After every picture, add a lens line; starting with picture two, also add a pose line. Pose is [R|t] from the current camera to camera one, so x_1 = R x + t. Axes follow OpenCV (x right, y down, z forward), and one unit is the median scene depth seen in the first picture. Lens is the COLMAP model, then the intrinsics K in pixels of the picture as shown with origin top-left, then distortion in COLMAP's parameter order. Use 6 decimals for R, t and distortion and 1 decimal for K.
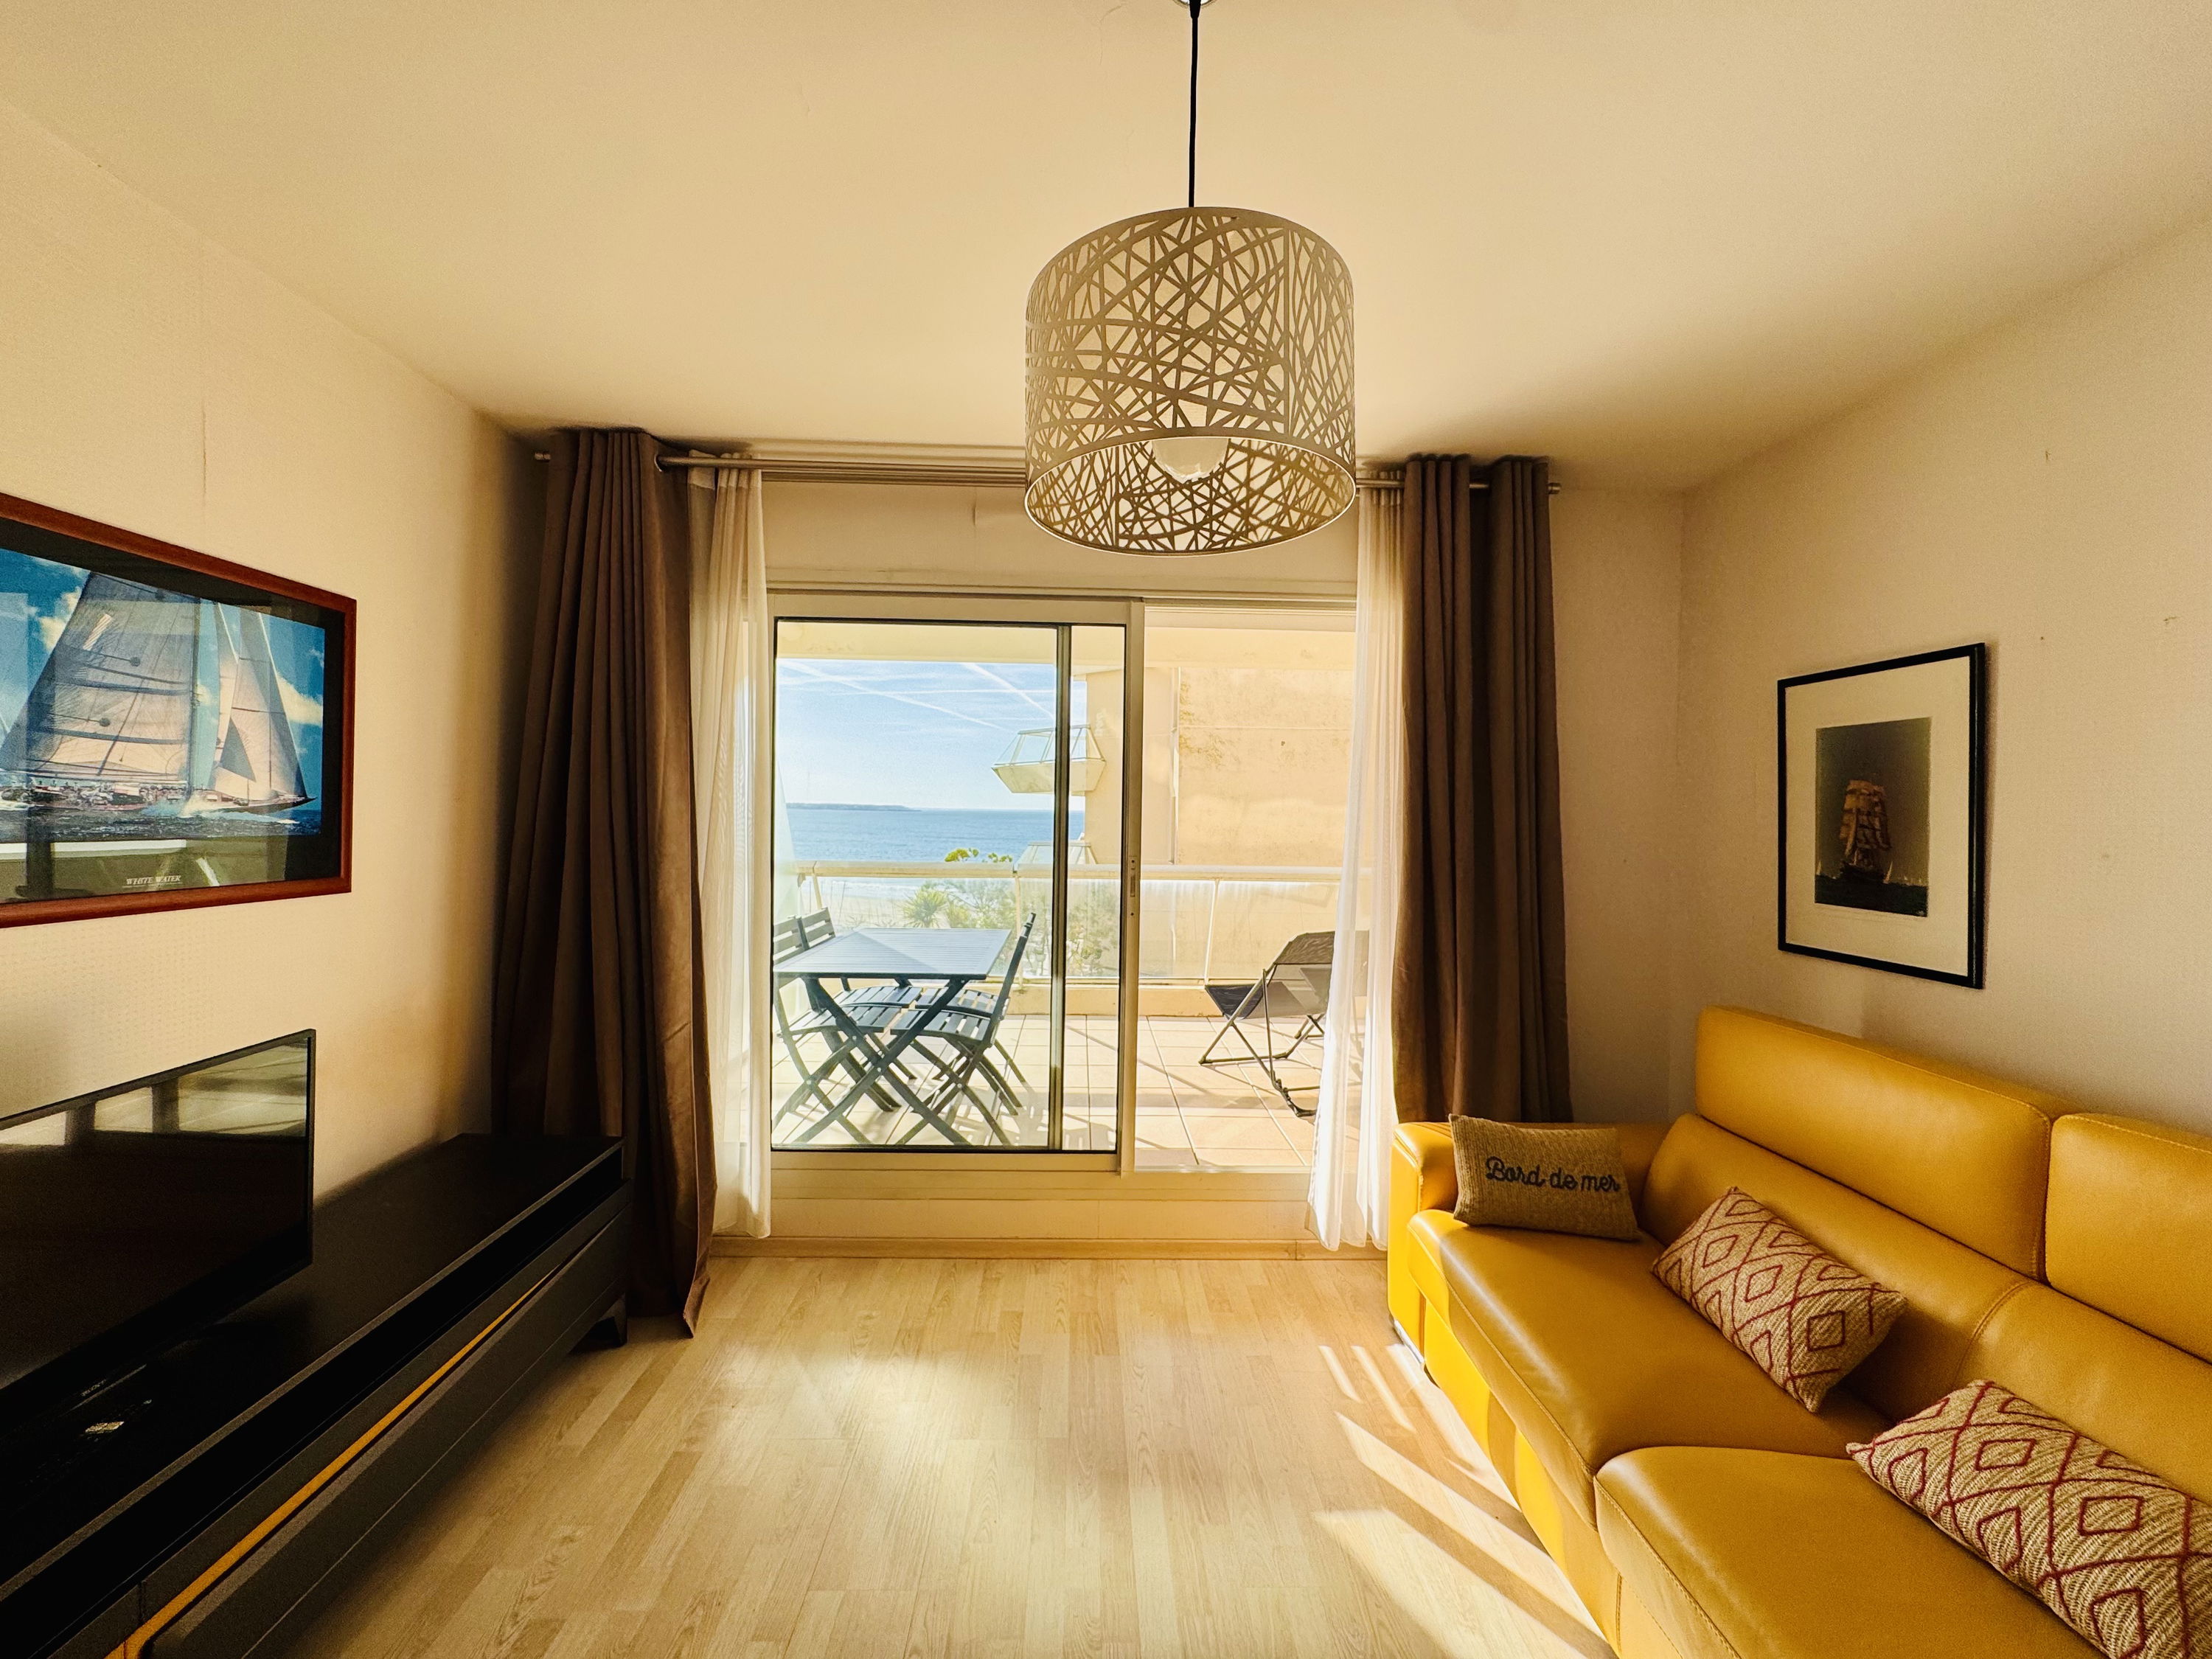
lens RADIAL K [[883.4, 0, 1103.6], [0, 883.4, 827.1], [0, 0, 1]] dist [-0.003352, 0.000436]
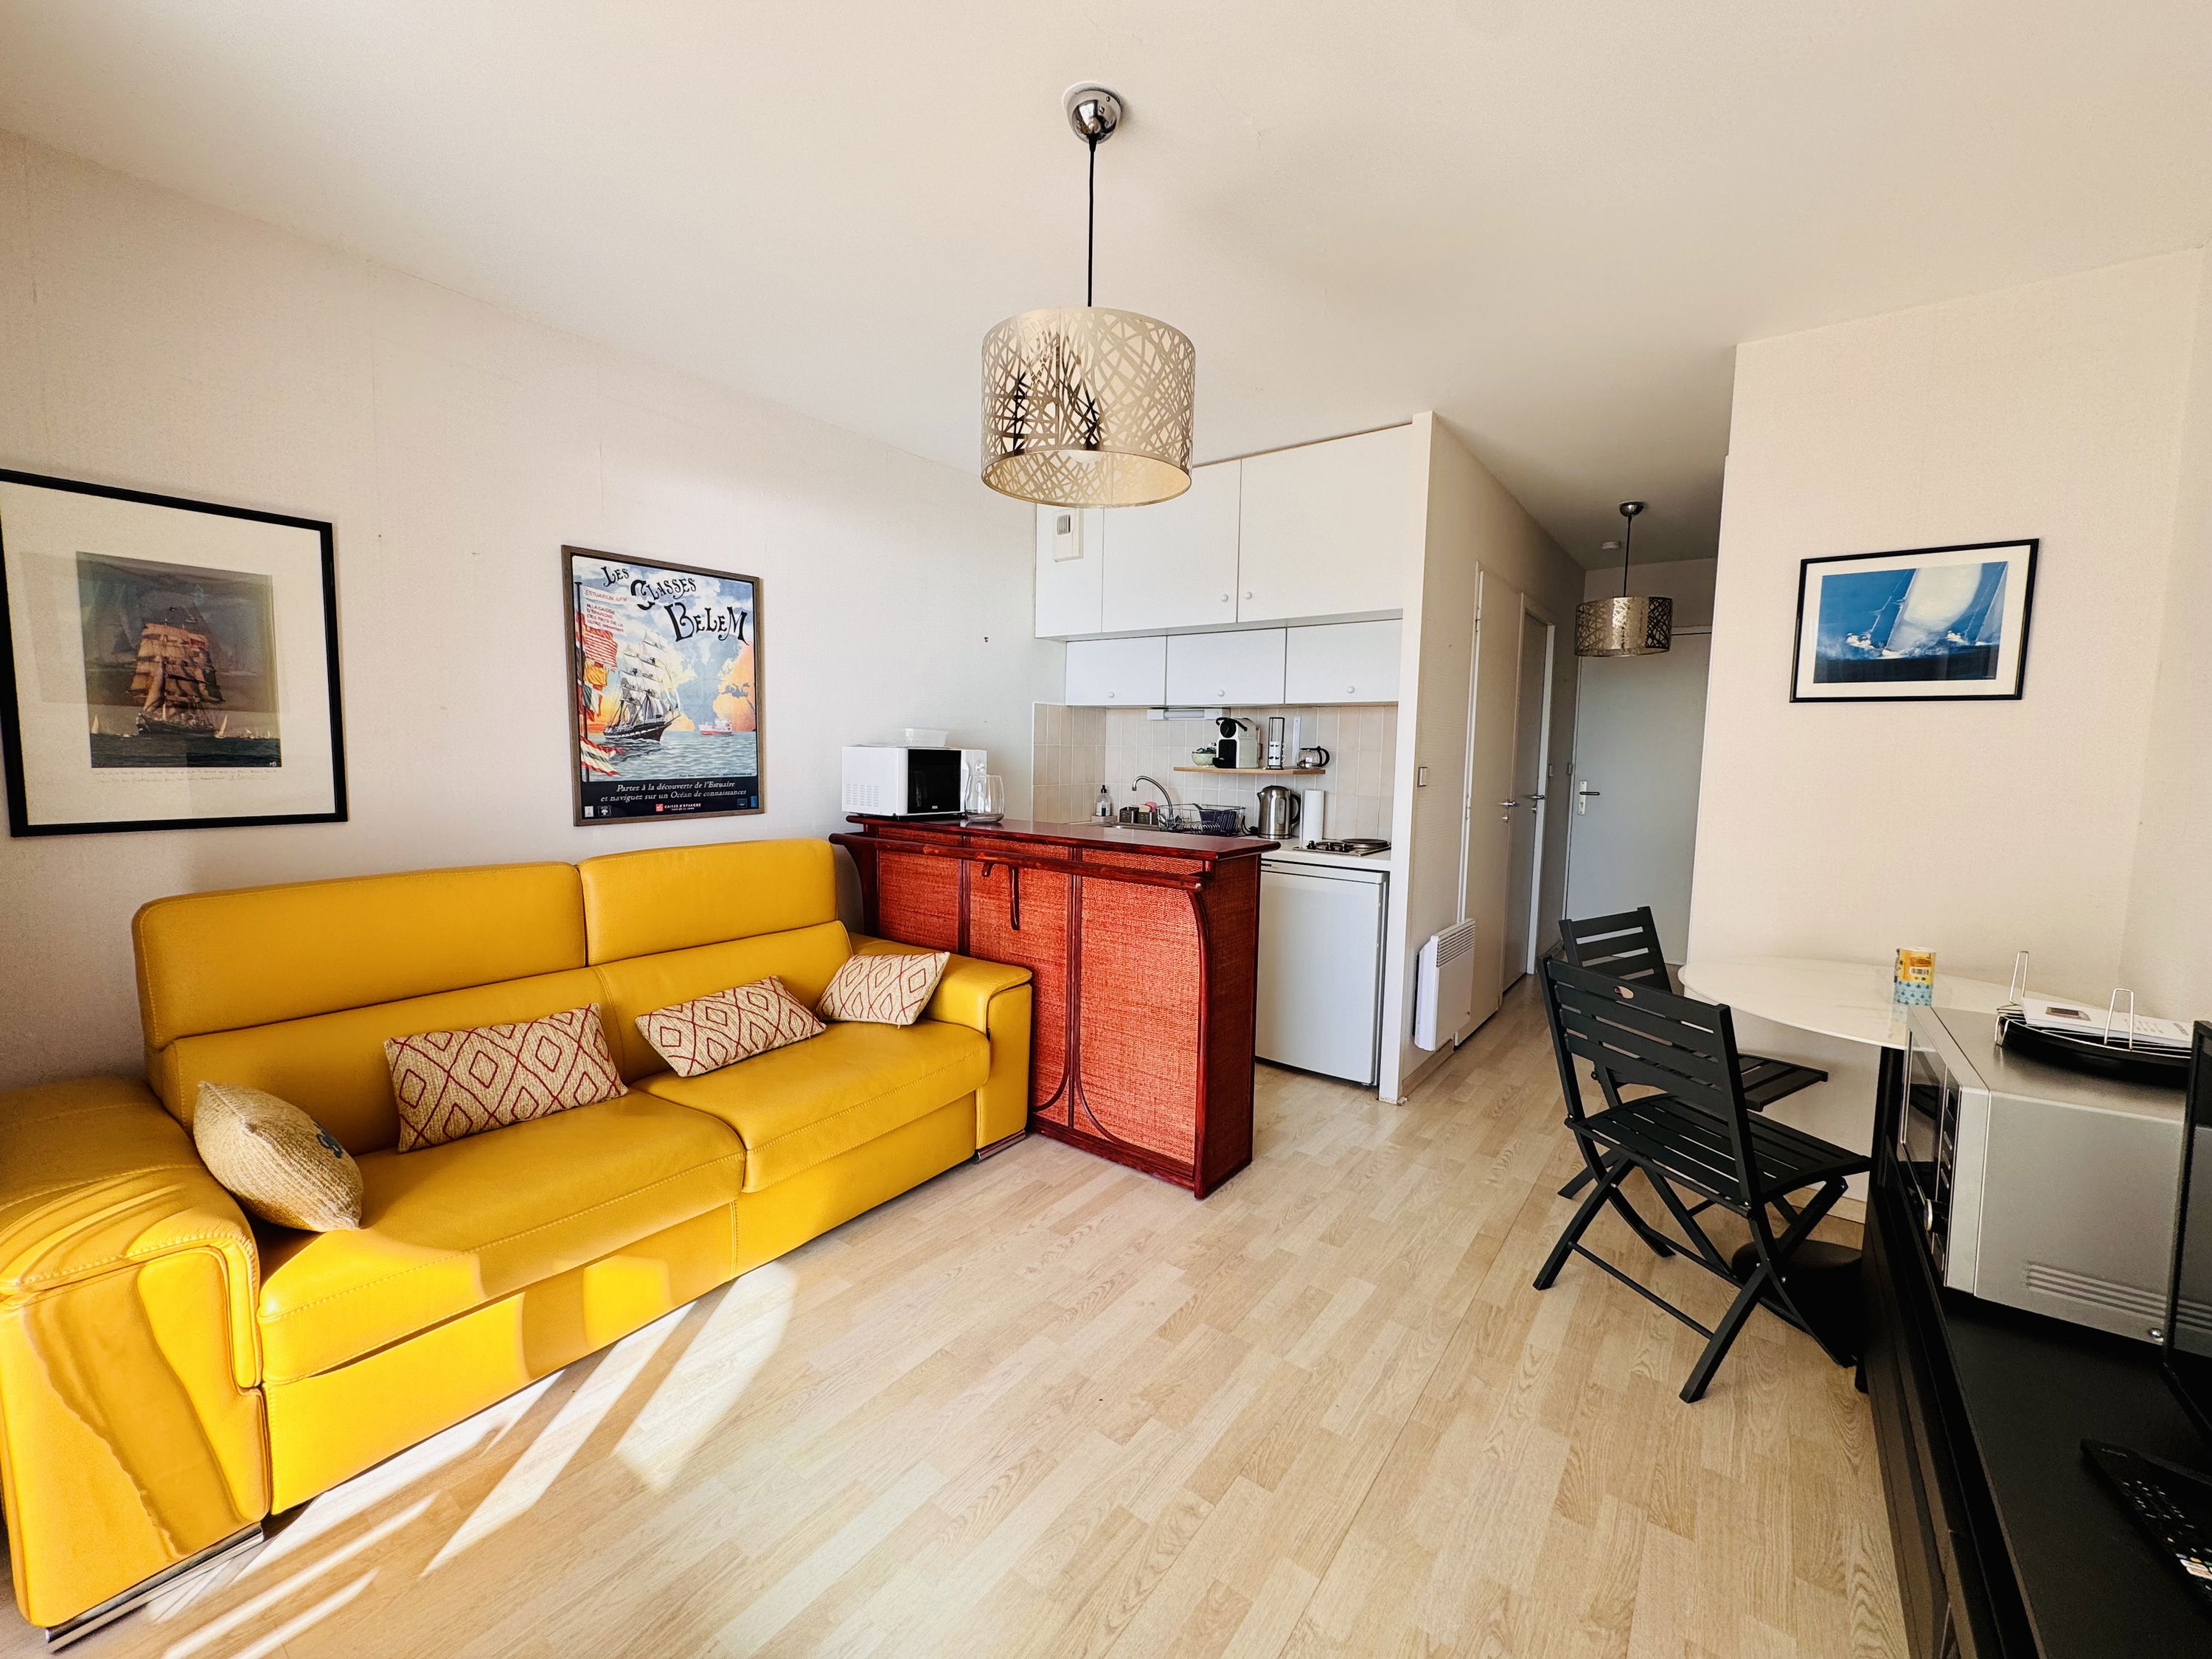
lens RADIAL K [[883.4, 0, 1107.1], [0, 883.4, 824.5], [0, 0, 1]] dist [-0.003352, 0.000436]
pose [[-0.783917, -0.084337, 0.615110, -0.550195], [-0.018541, 0.993469, 0.112585, 0.035362], [-0.620588, 0.076852, -0.780361, 1.308413]]
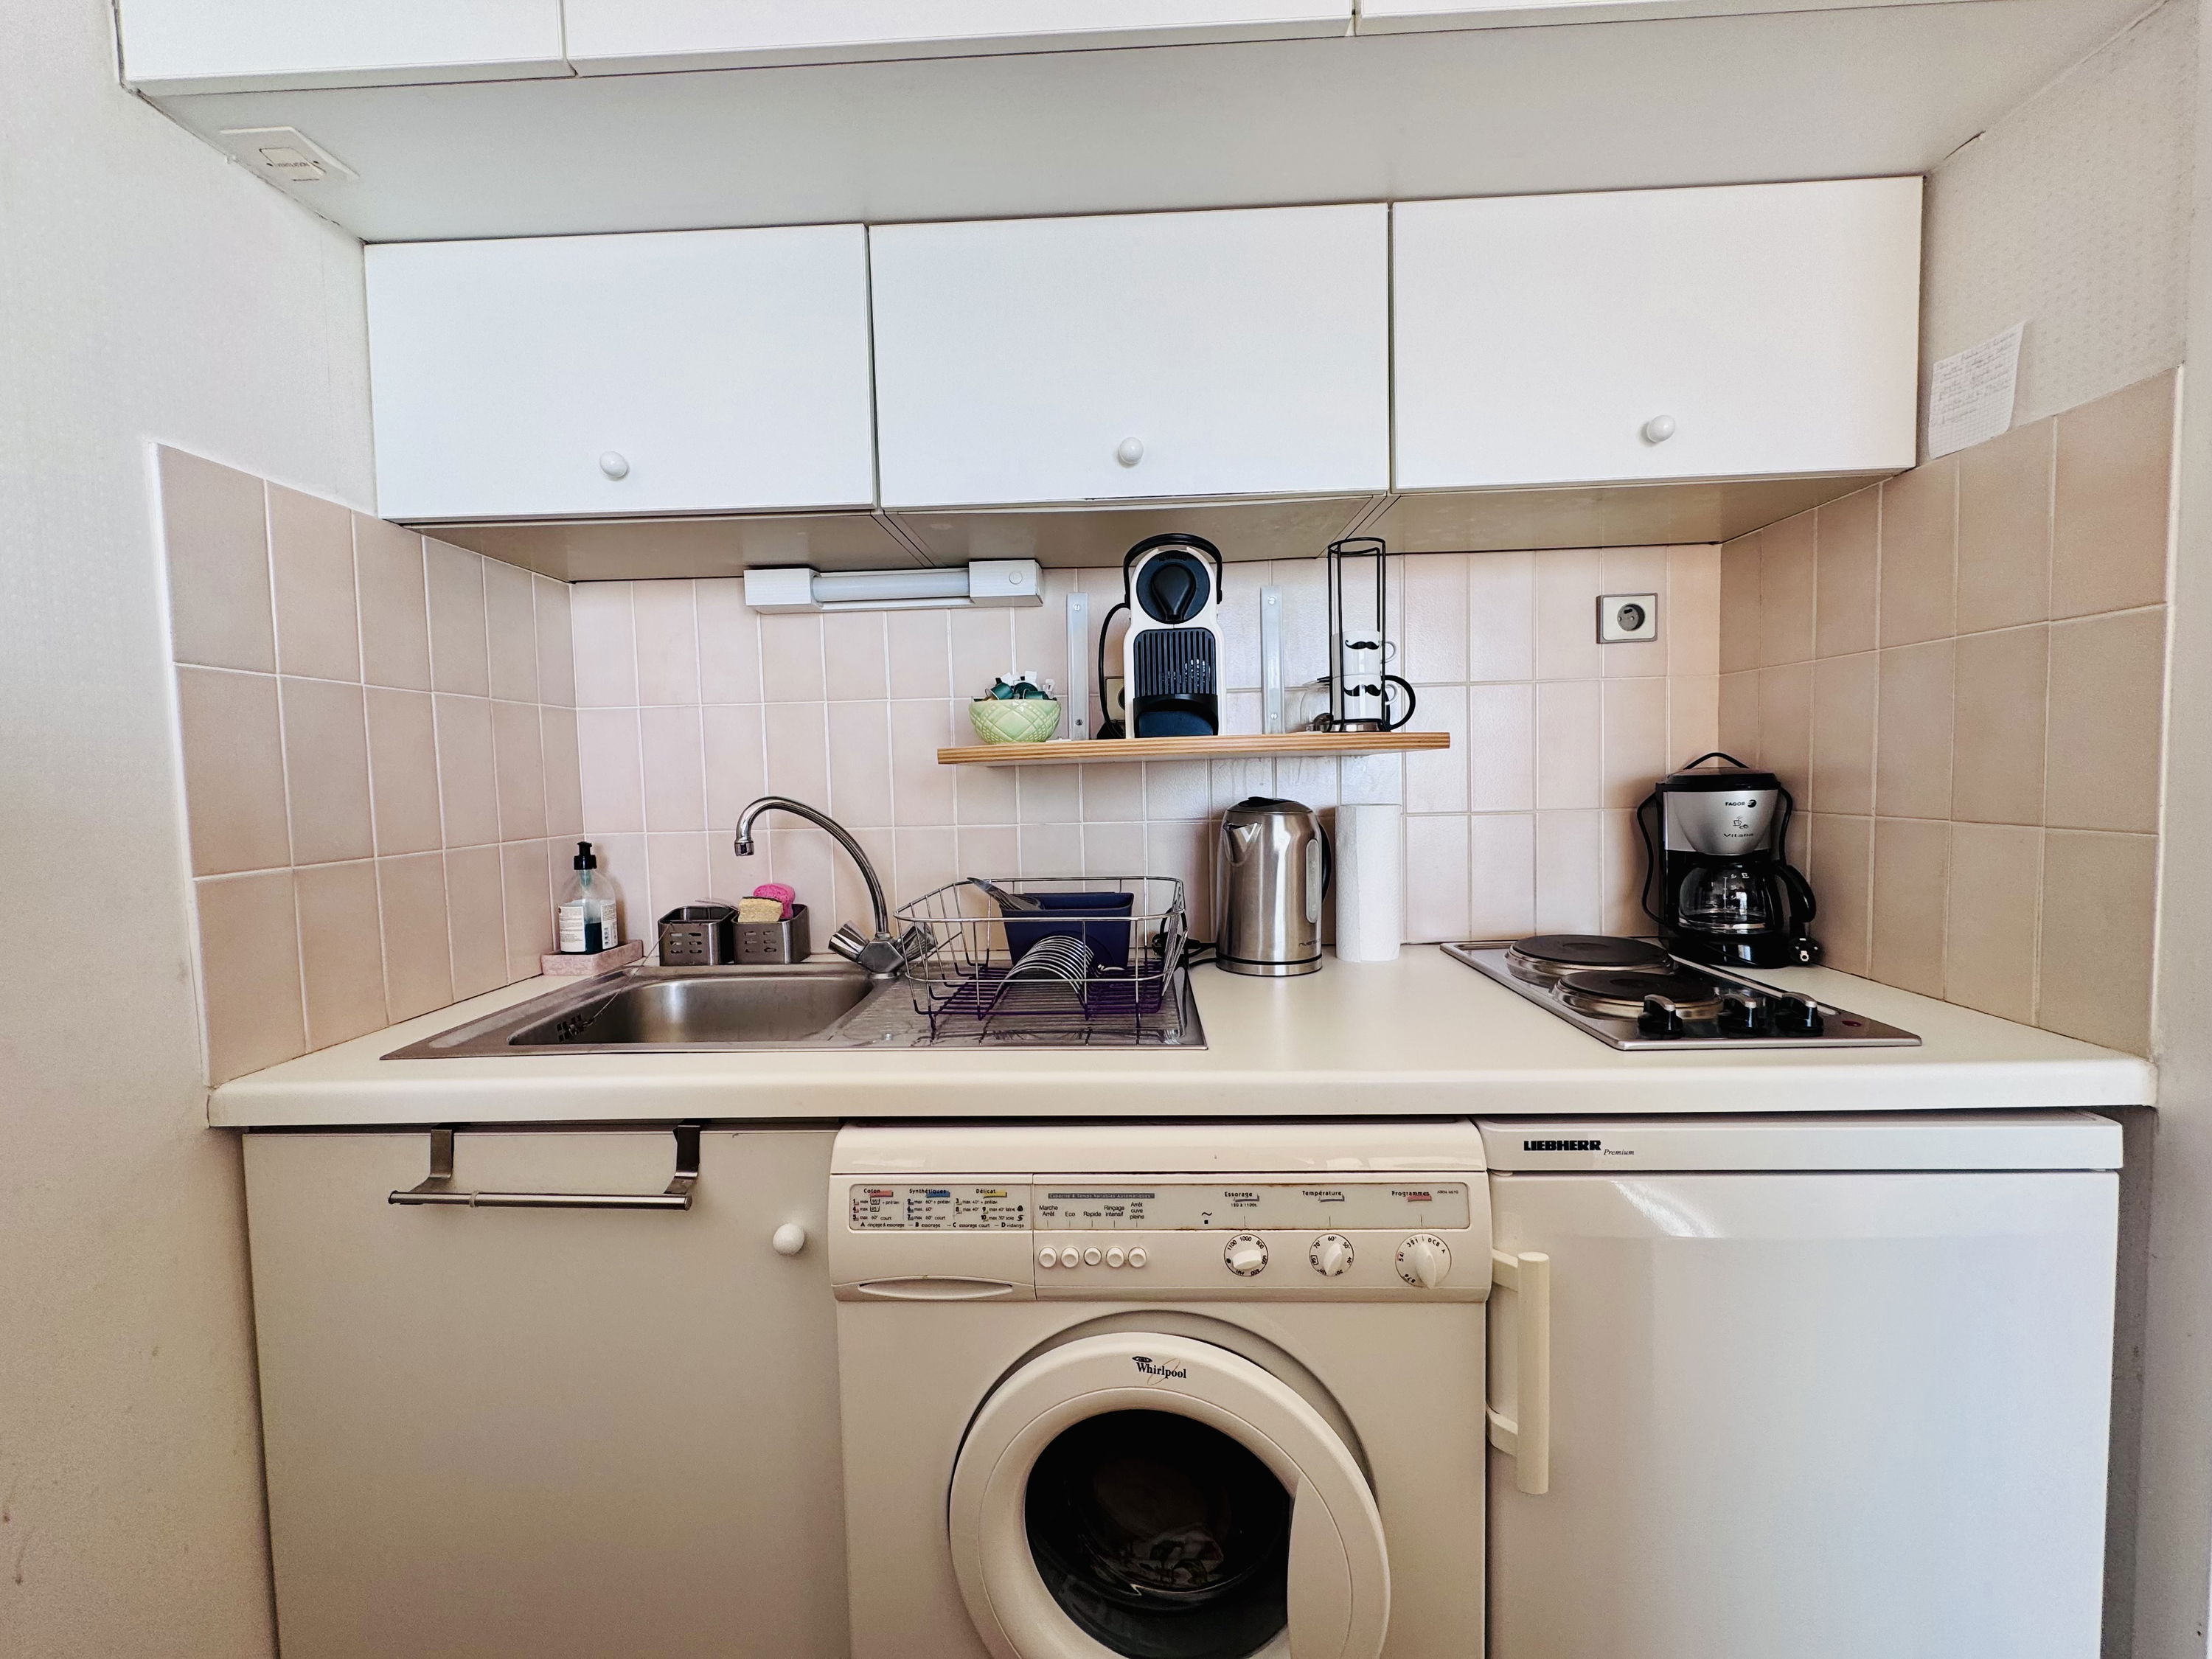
lens RADIAL K [[883.4, 0, 1109.3], [0, 883.4, 824.6], [0, 0, 1]] dist [-0.003352, 0.000436]
pose [[-0.997983, 0.007964, 0.062978, 0.554812], [0.012972, 0.996749, 0.079513, 0.143493], [-0.062140, 0.080169, -0.994842, 0.014968]]
